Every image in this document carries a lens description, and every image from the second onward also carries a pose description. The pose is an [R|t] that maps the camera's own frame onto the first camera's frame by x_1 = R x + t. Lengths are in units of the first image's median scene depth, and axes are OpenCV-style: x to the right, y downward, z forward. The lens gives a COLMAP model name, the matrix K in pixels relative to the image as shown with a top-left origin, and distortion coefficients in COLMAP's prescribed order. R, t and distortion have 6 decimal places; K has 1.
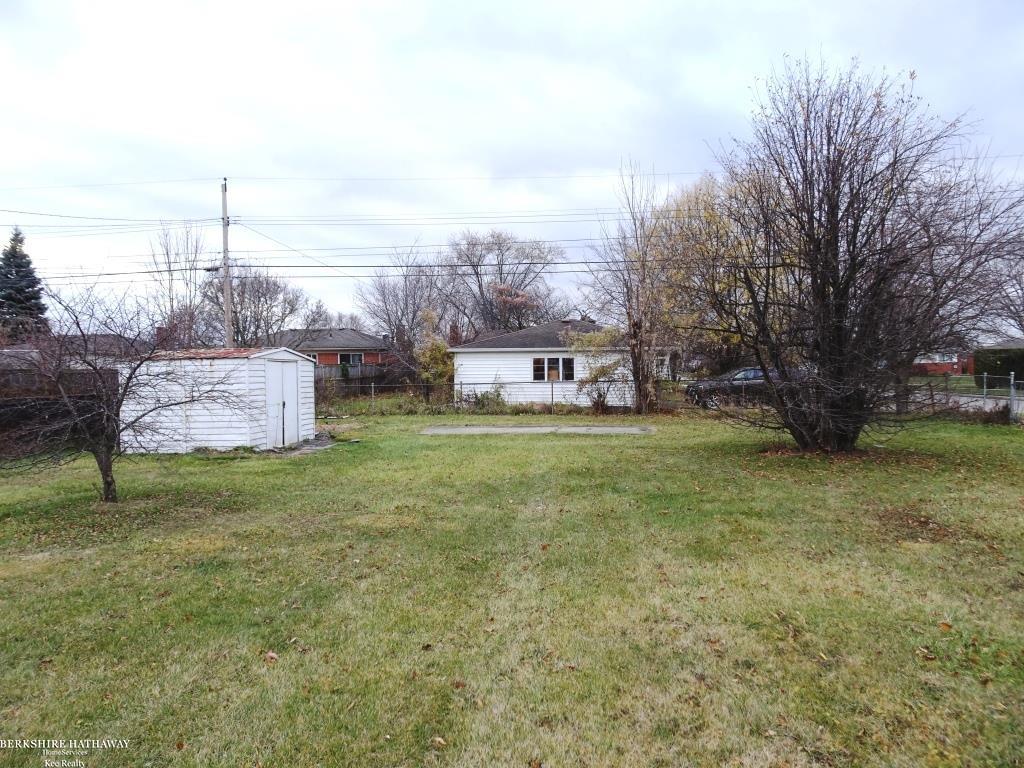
lens RADIAL K [[727.0, 0, 513.4], [0, 727.0, 387.0], [0, 0, 1]] dist [0.002332, 0.007378]
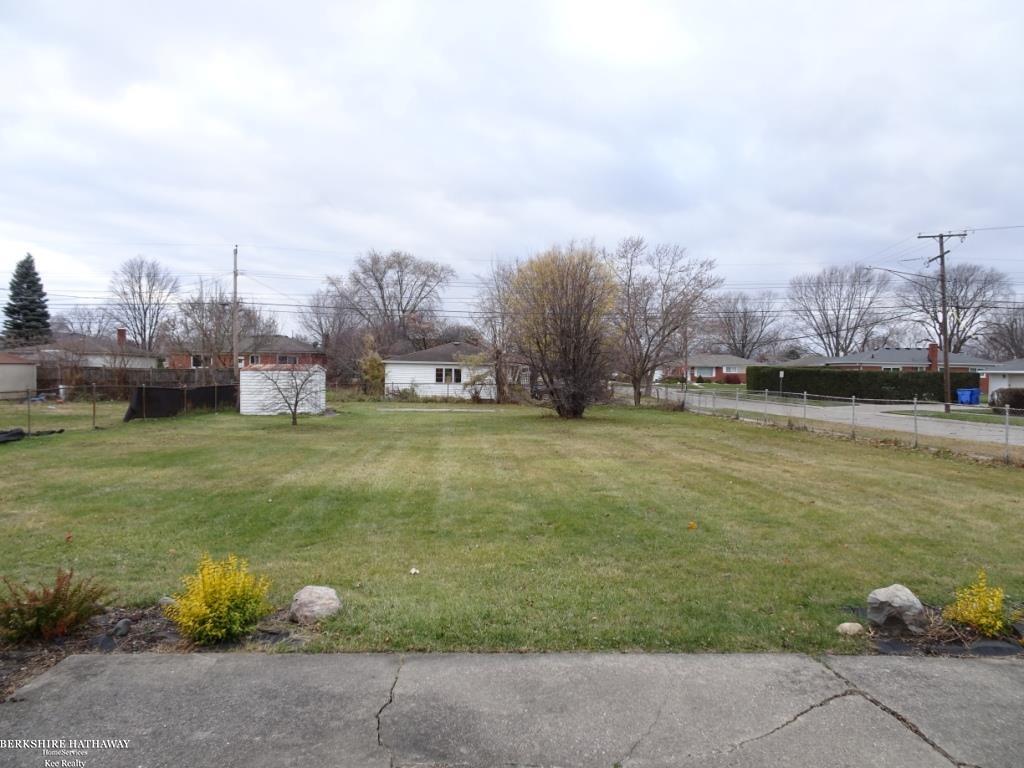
lens RADIAL K [[727.0, 0, 512.0], [0, 727.0, 387.1], [0, 0, 1]] dist [0.002332, 0.007378]
pose [[0.987899, 0.022333, 0.153483, -0.052011], [-0.022825, 0.999738, 0.001444, -0.004572], [-0.153410, -0.004930, 0.988150, -0.608596]]
